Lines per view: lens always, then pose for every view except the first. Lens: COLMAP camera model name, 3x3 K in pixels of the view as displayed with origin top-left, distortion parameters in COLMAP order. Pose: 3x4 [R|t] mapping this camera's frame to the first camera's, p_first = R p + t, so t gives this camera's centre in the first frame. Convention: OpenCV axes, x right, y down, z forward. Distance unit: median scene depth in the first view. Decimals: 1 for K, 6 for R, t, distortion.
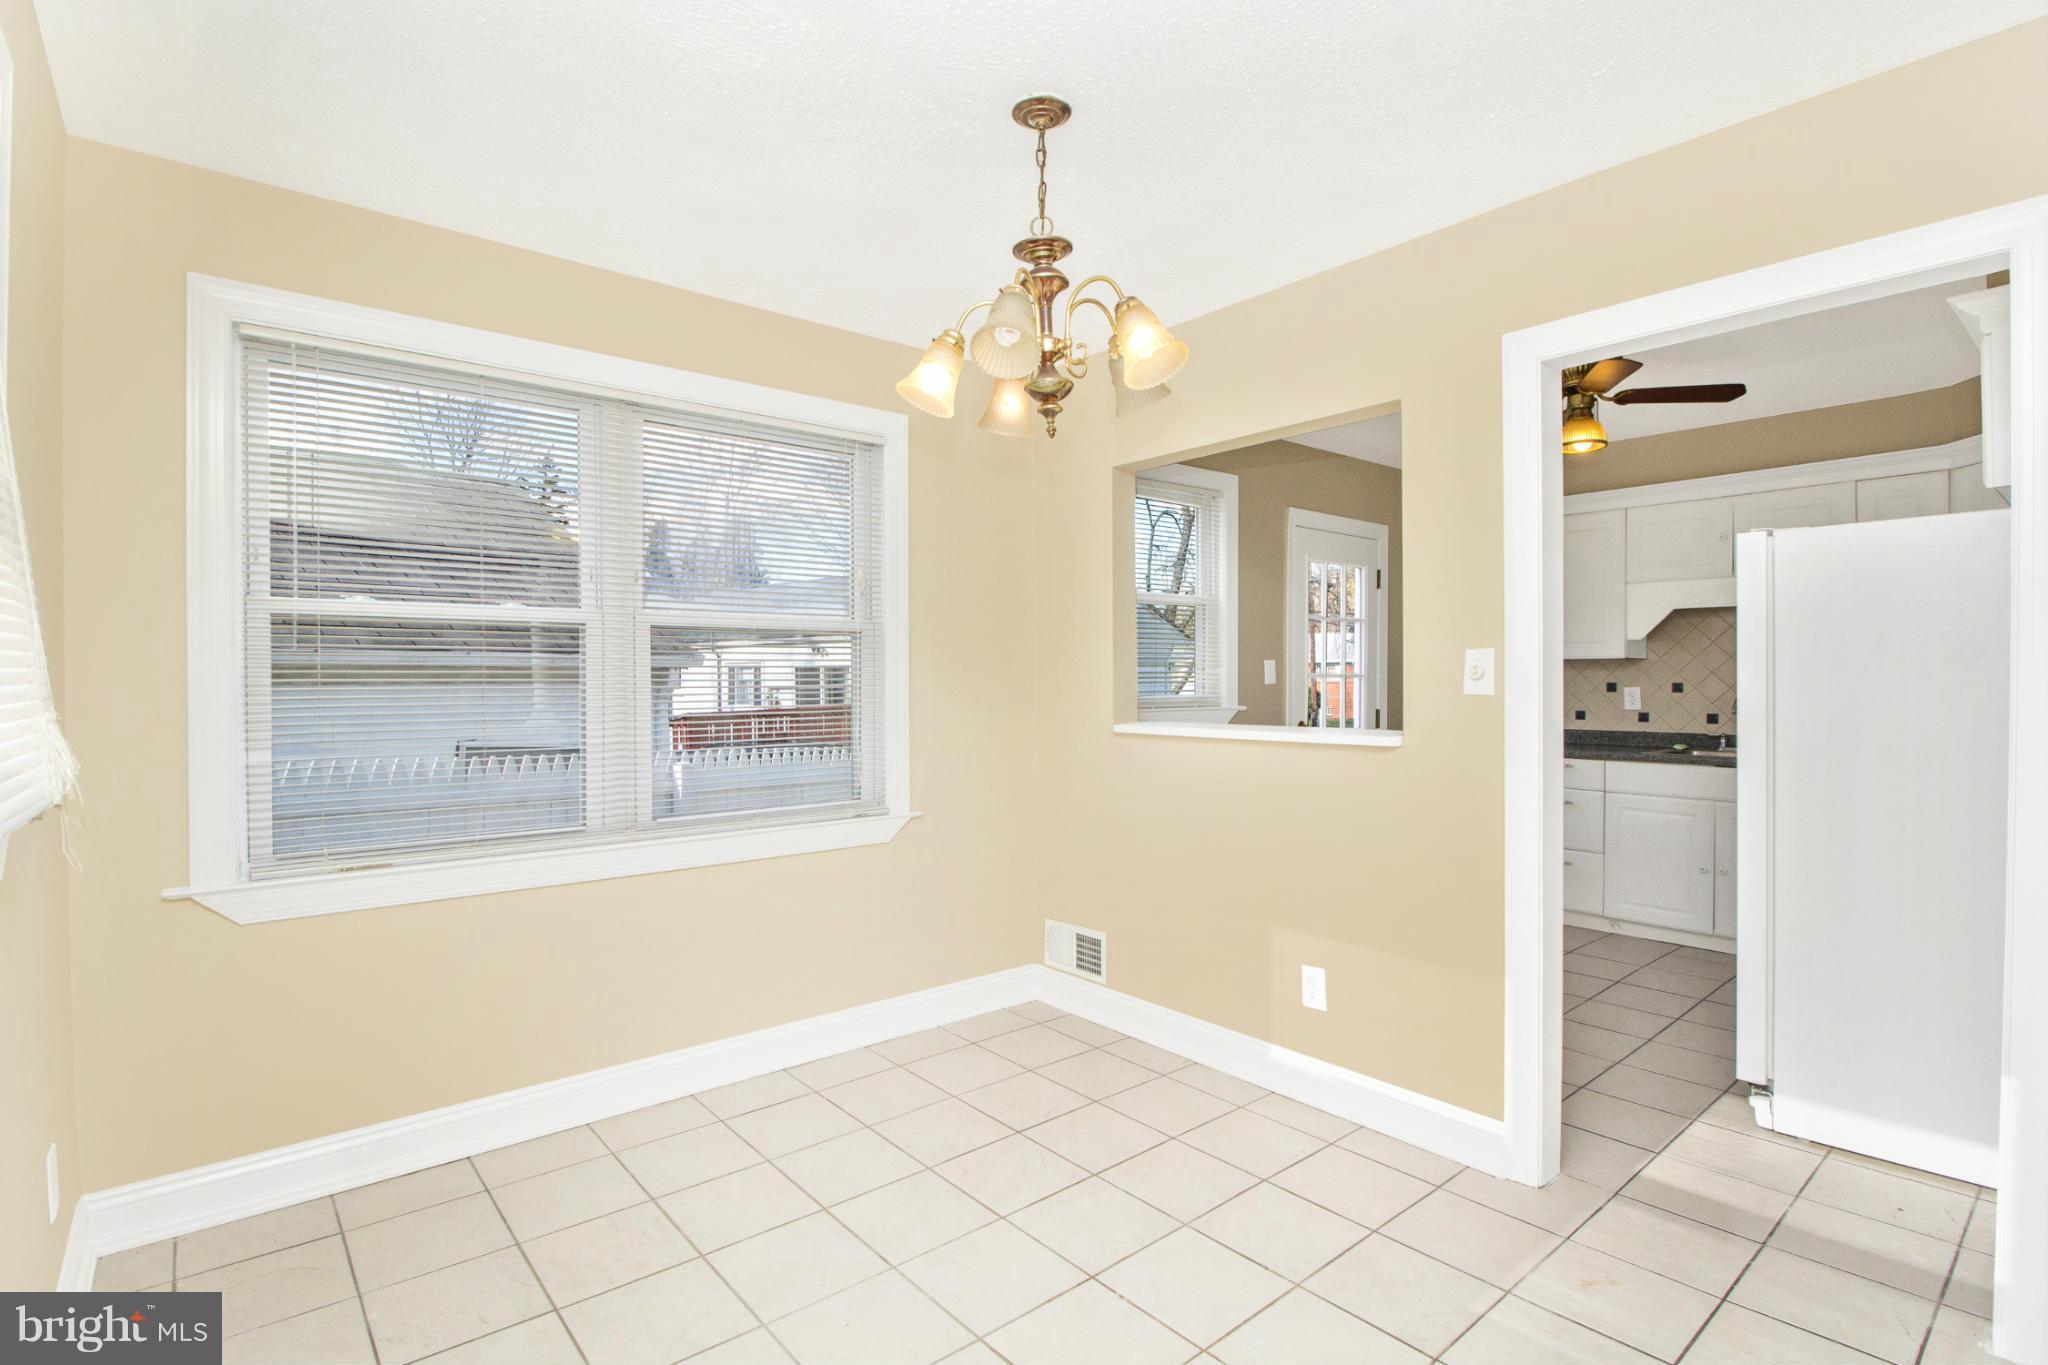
lens RADIAL K [[977.4, 0, 1033.6], [0, 977.4, 686.3], [0, 0, 1]] dist [-0.000942, -0.000077]
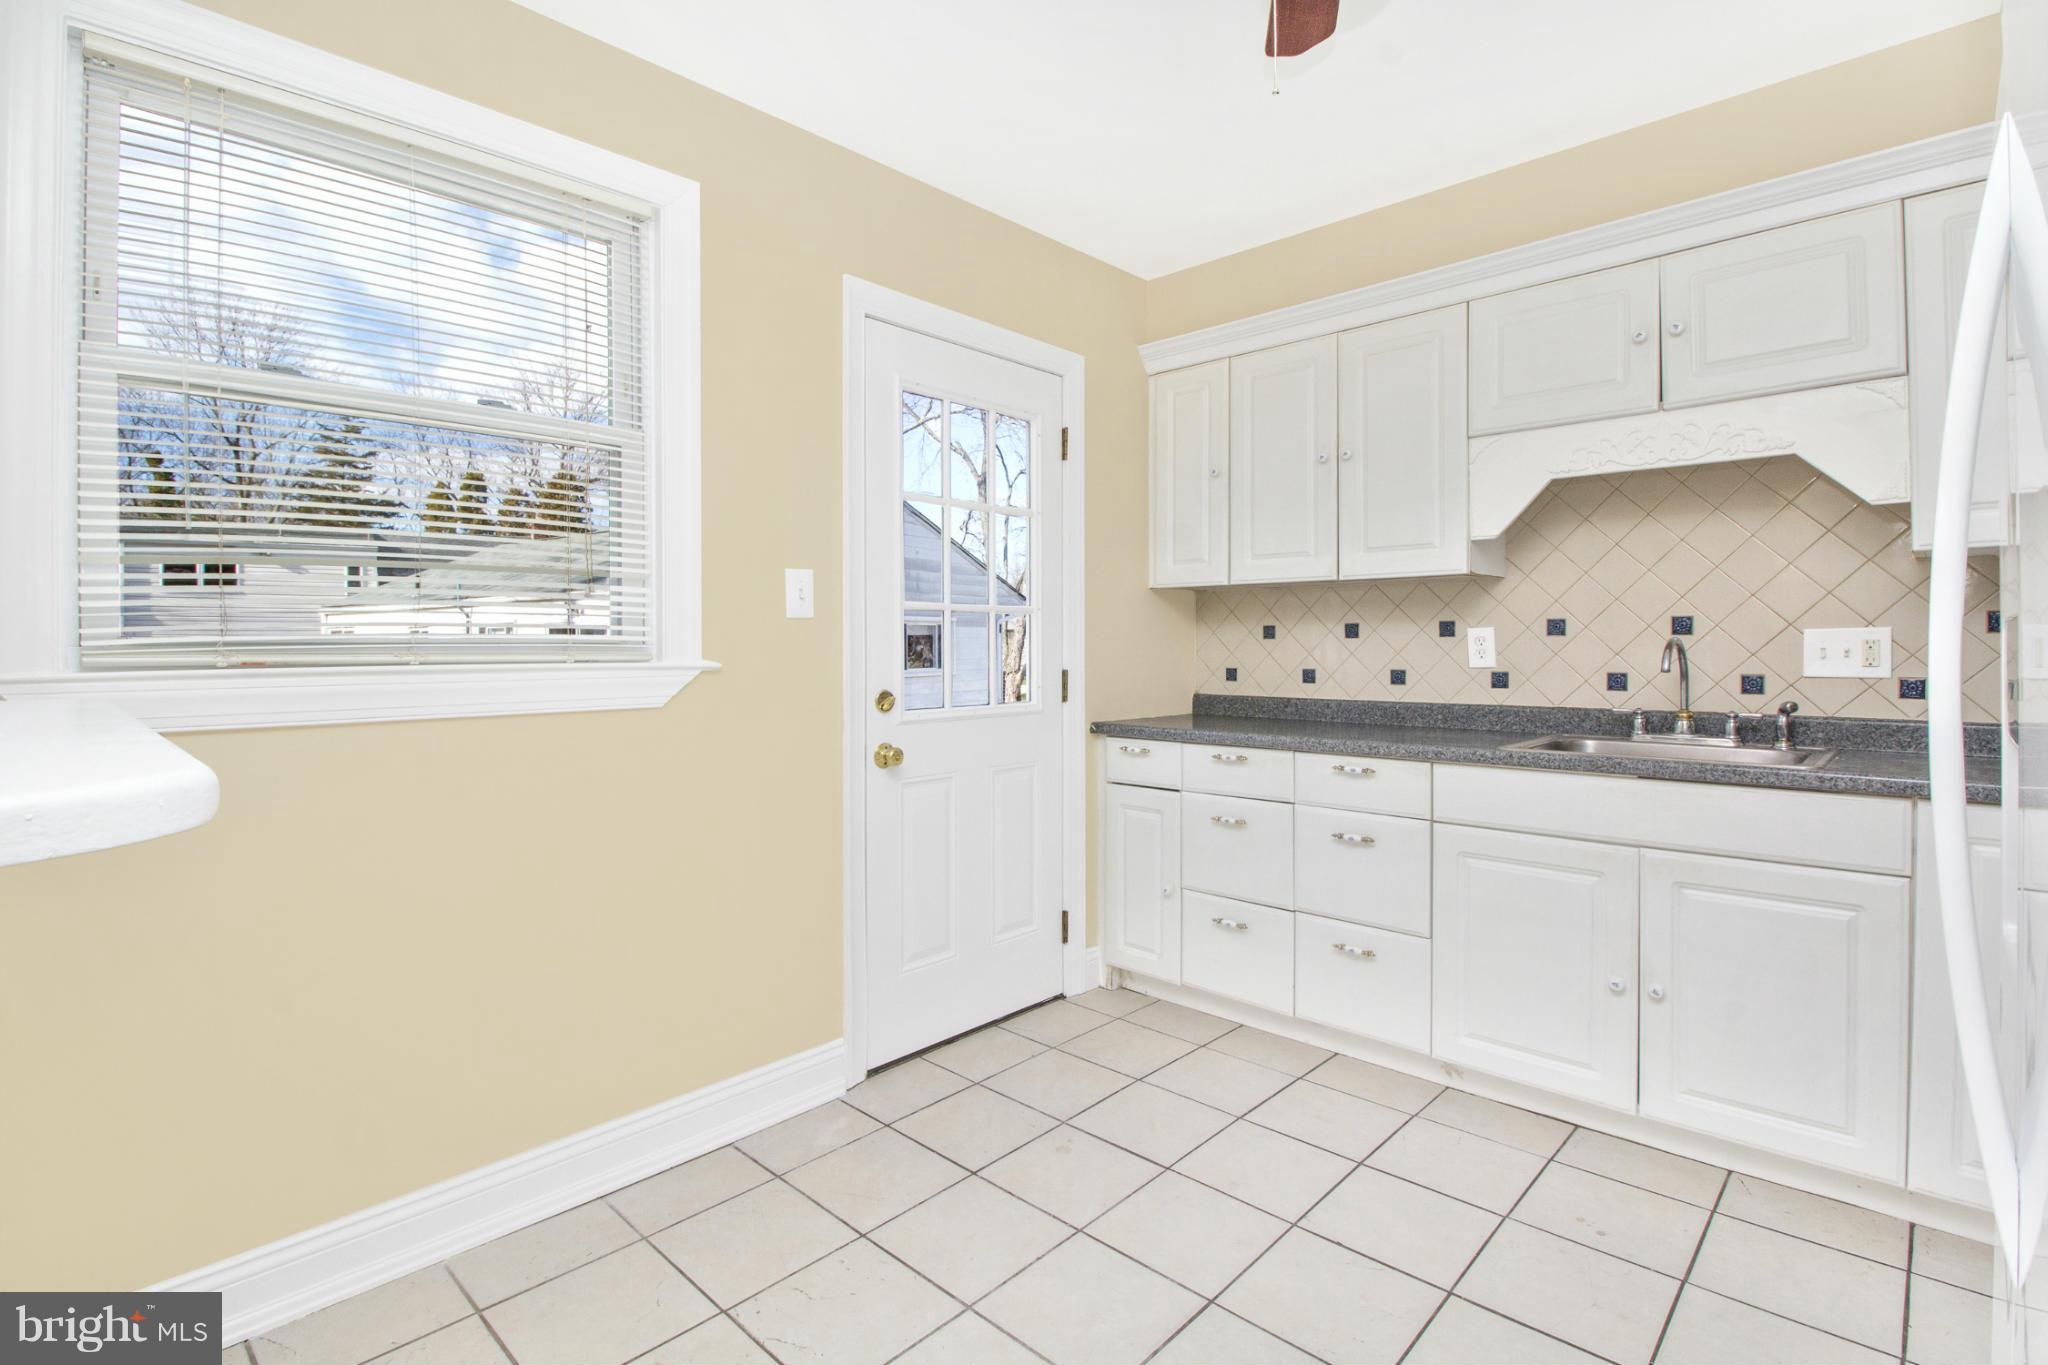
lens RADIAL K [[987.4, 0, 1017.9], [0, 987.4, 640.2], [0, 0, 1]] dist [-0.003014, -0.008858]
pose [[0.994860, 0.000429, 0.101255, 0.293515], [0.001308, 0.999853, -0.017084, 0.018196], [-0.101248, 0.017128, 0.994714, 0.467338]]
